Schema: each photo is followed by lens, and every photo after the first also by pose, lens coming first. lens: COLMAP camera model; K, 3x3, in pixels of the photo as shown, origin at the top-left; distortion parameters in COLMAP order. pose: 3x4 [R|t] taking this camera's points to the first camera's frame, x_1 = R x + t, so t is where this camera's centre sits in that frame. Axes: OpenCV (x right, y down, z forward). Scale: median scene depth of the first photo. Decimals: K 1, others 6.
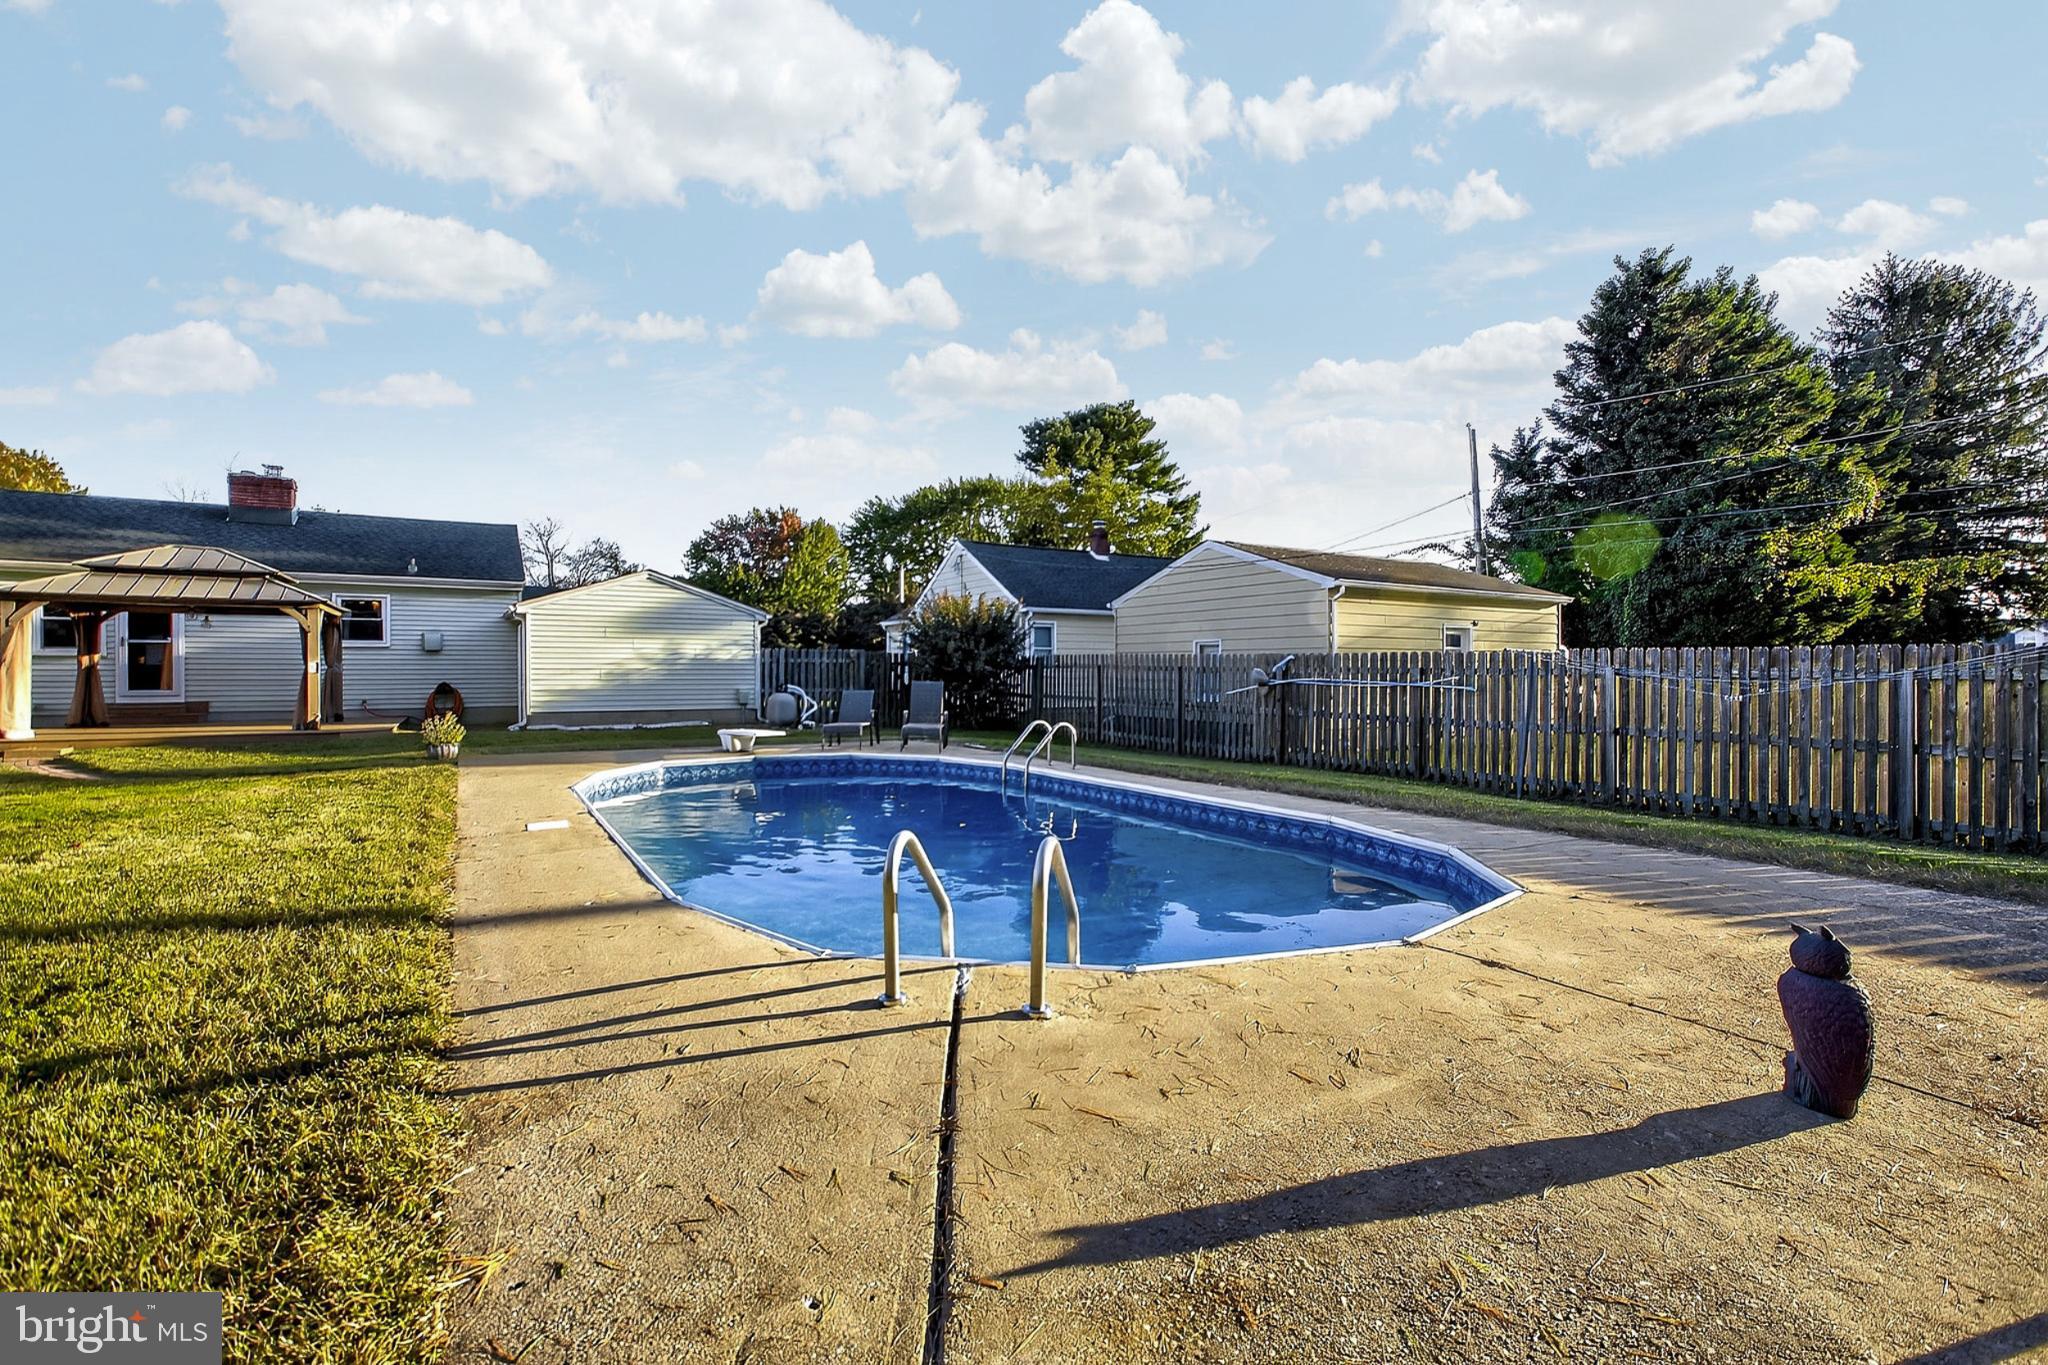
lens RADIAL K [[906.0, 0, 1028.9], [0, 906.0, 691.9], [0, 0, 1]] dist [-0.002743, -0.000747]
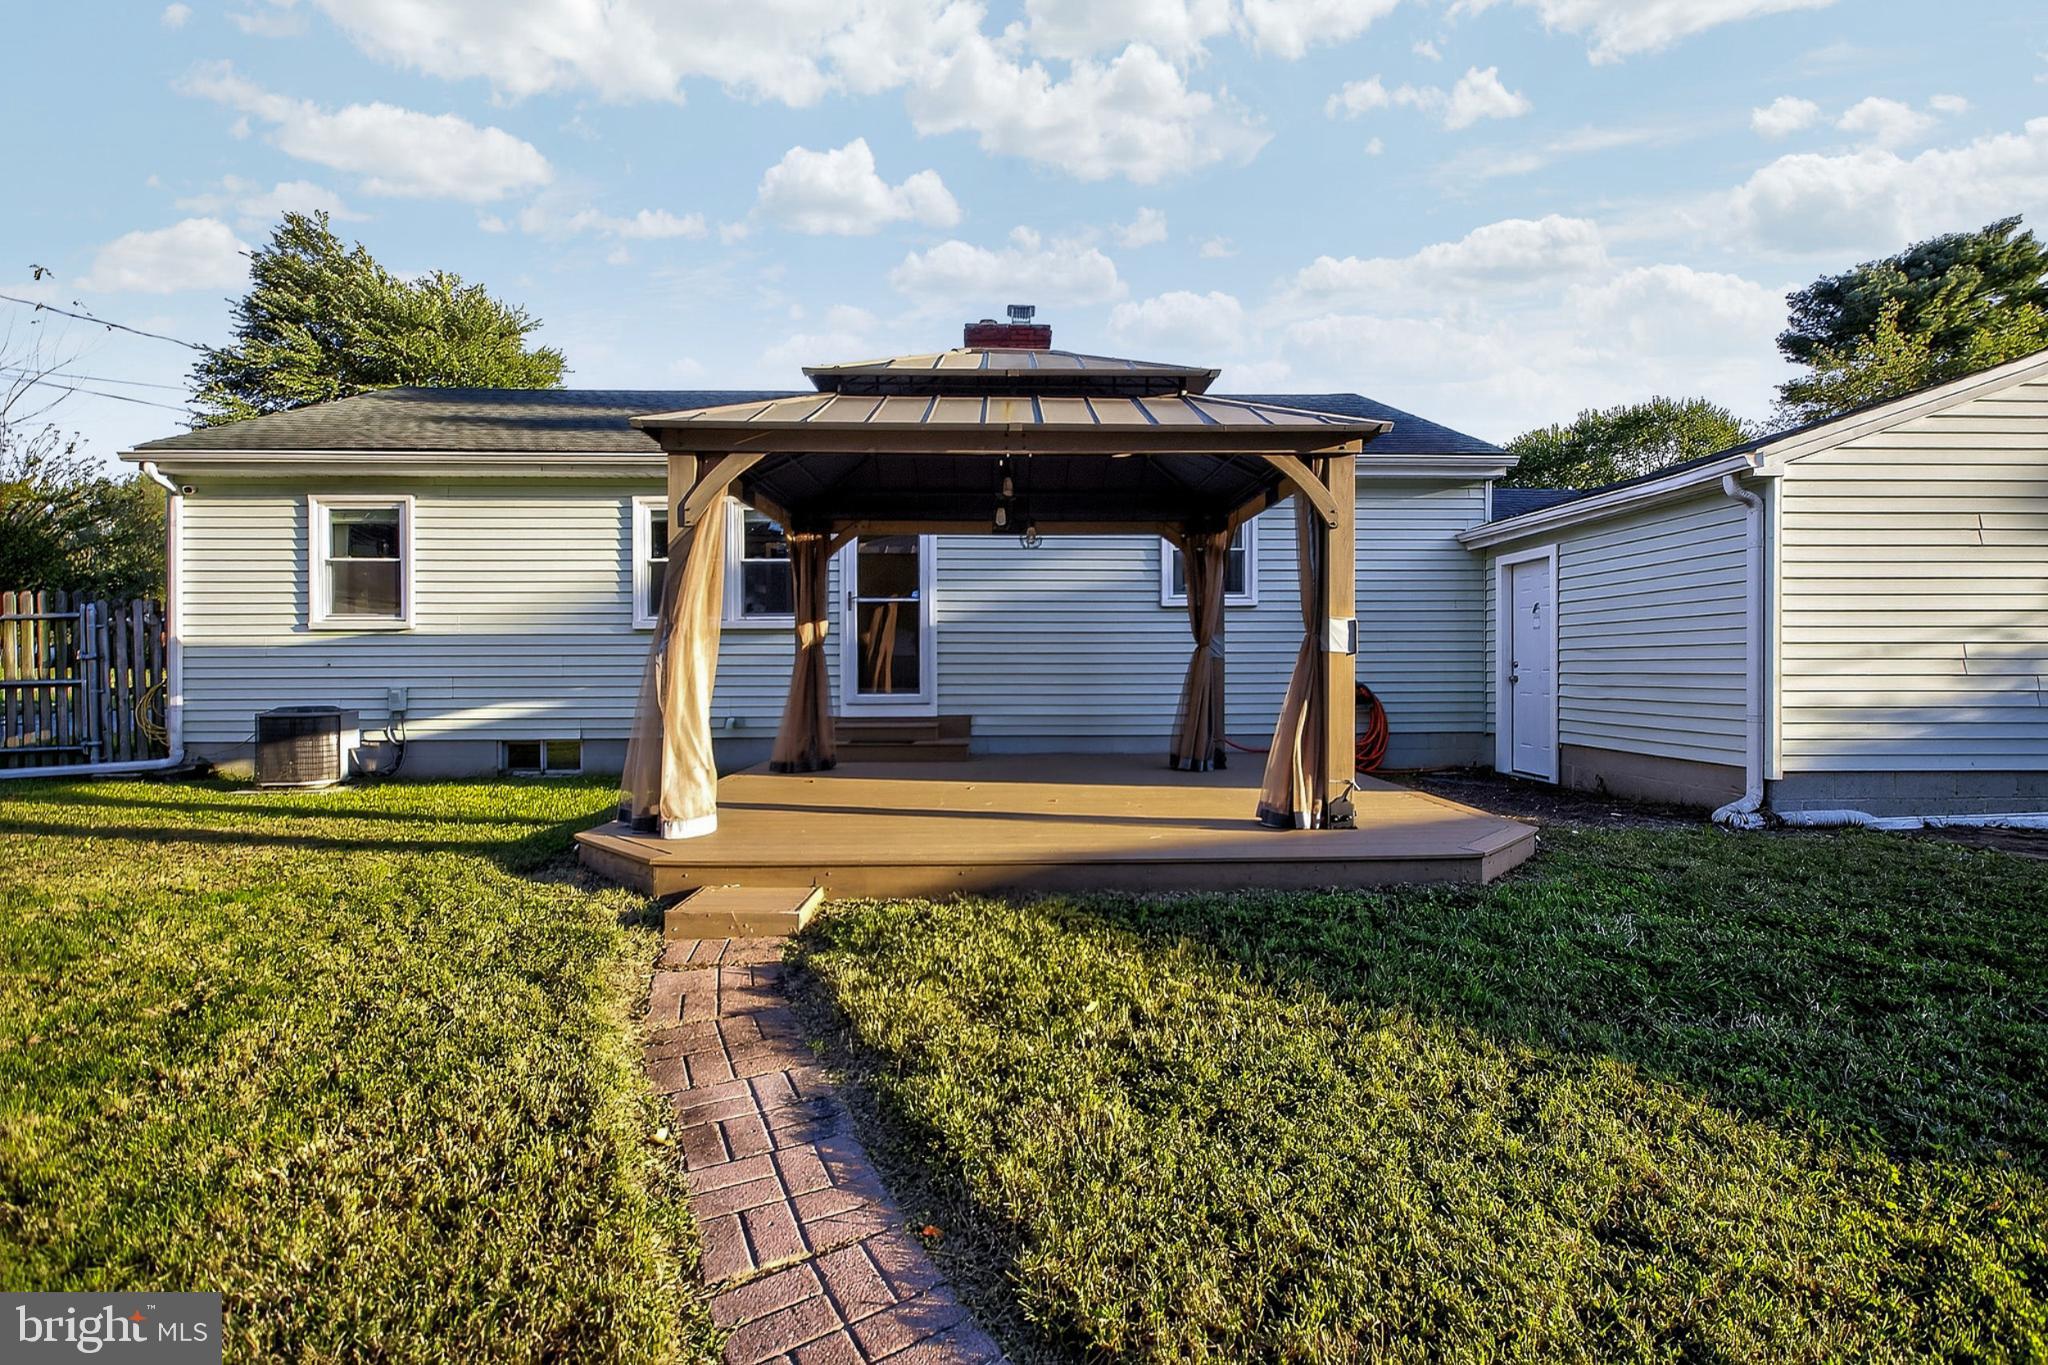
lens RADIAL K [[914.2, 0, 1024.9], [0, 914.2, 667.3], [0, 0, 1]] dist [-0.004317, -0.000086]
pose [[0.870171, -0.001186, -0.492748, -0.349607], [-0.009397, 0.999775, -0.019002, -0.004035], [0.492659, 0.021165, 0.869965, 0.314191]]
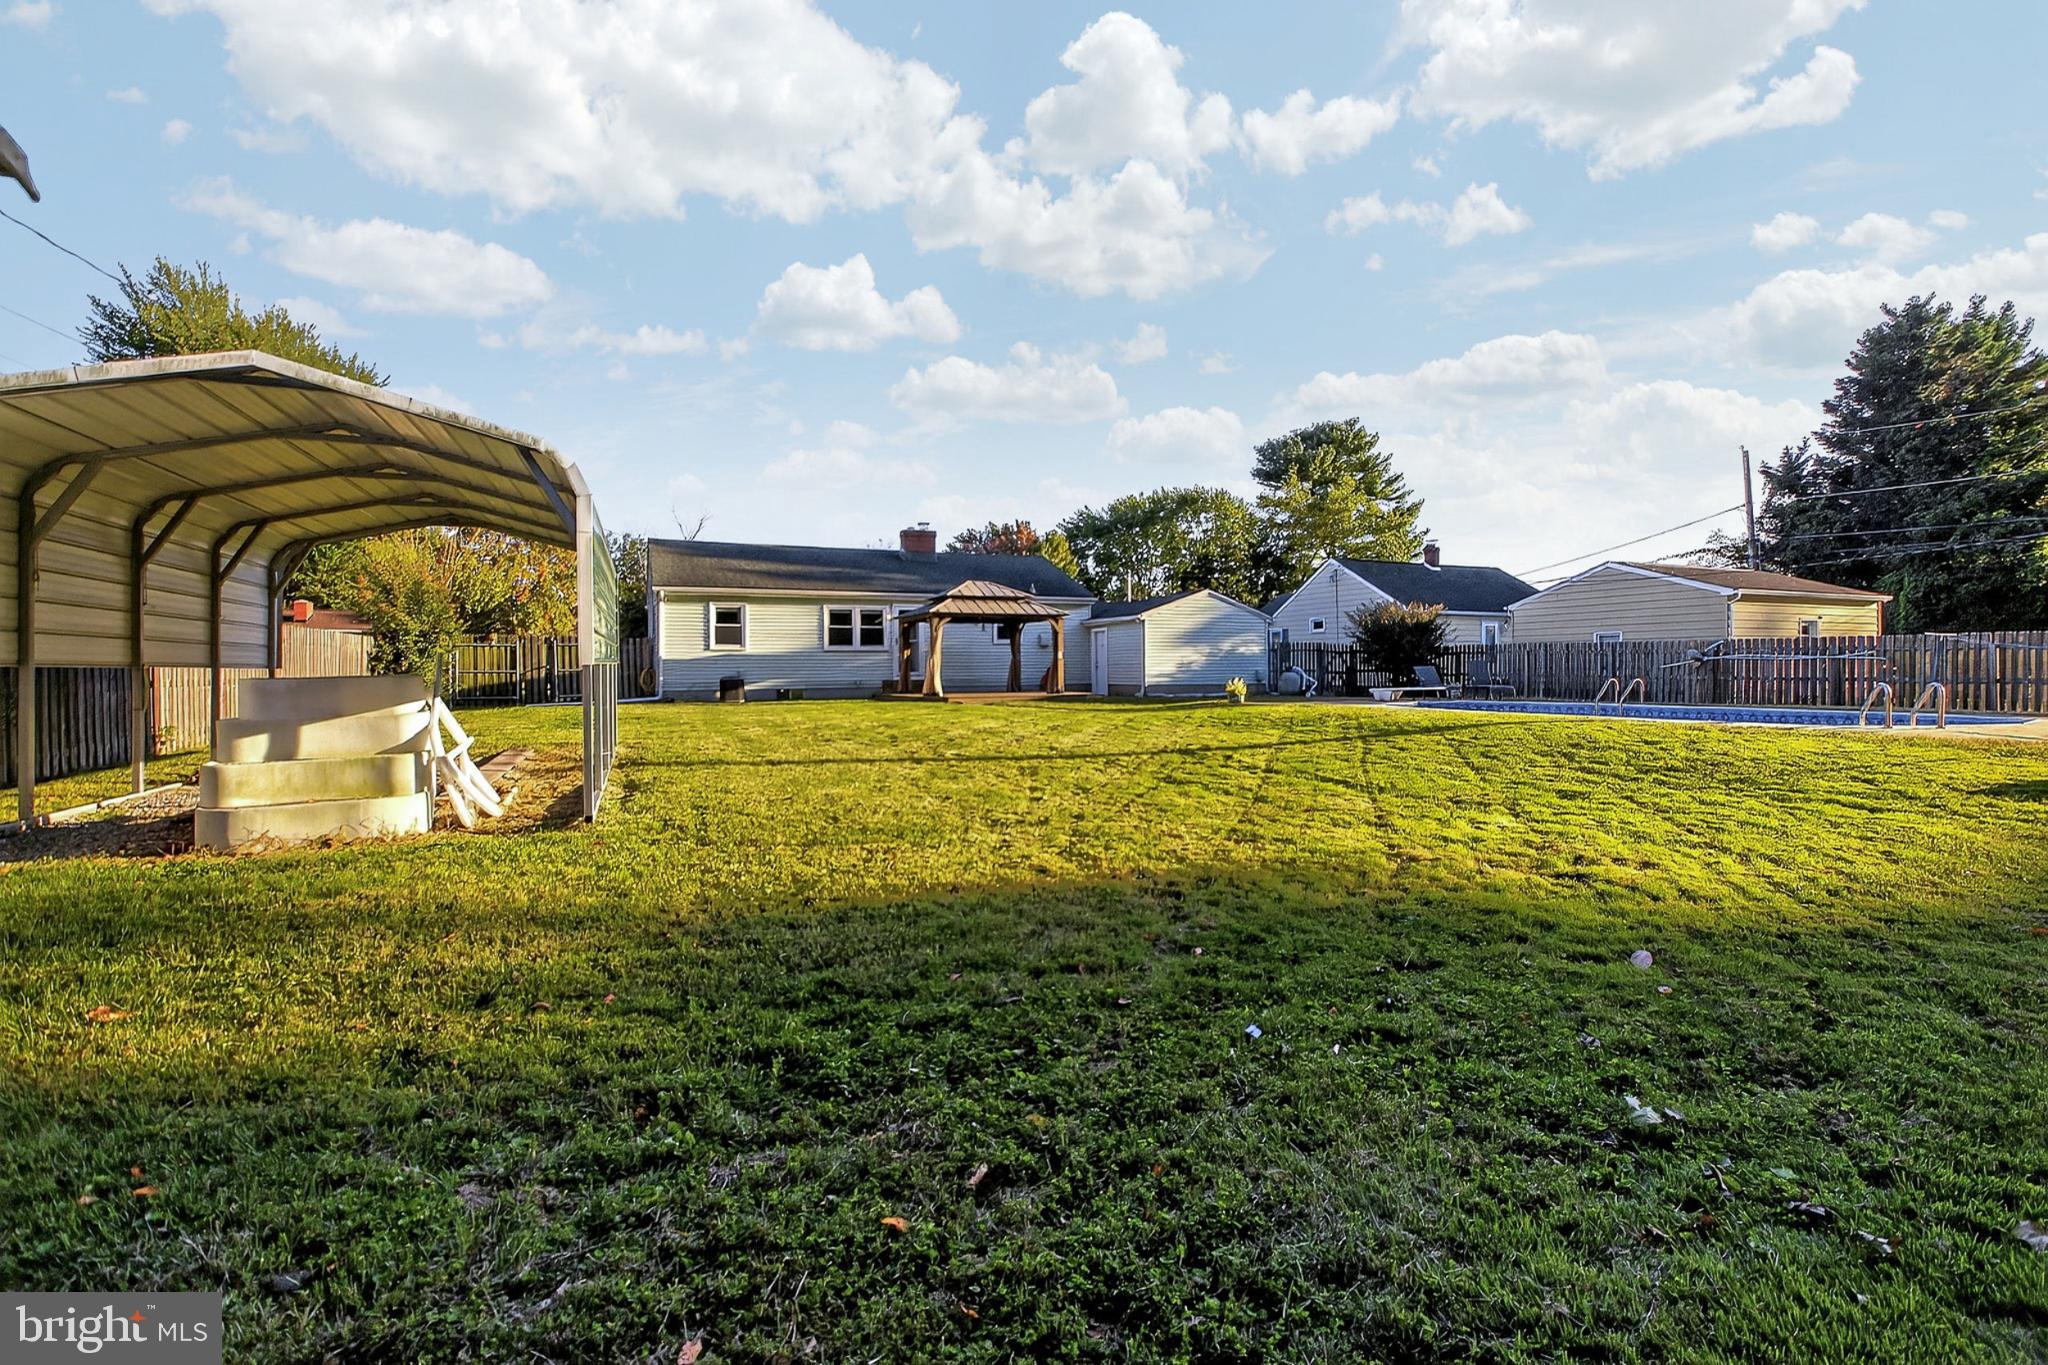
lens RADIAL K [[914.2, 0, 1024.9], [0, 914.2, 667.3], [0, 0, 1]] dist [-0.004317, -0.000086]
pose [[0.991641, -0.008079, -0.128773, -0.309248], [0.004740, 0.999645, -0.026215, 0.017921], [0.128939, 0.025386, 0.991328, -0.306836]]
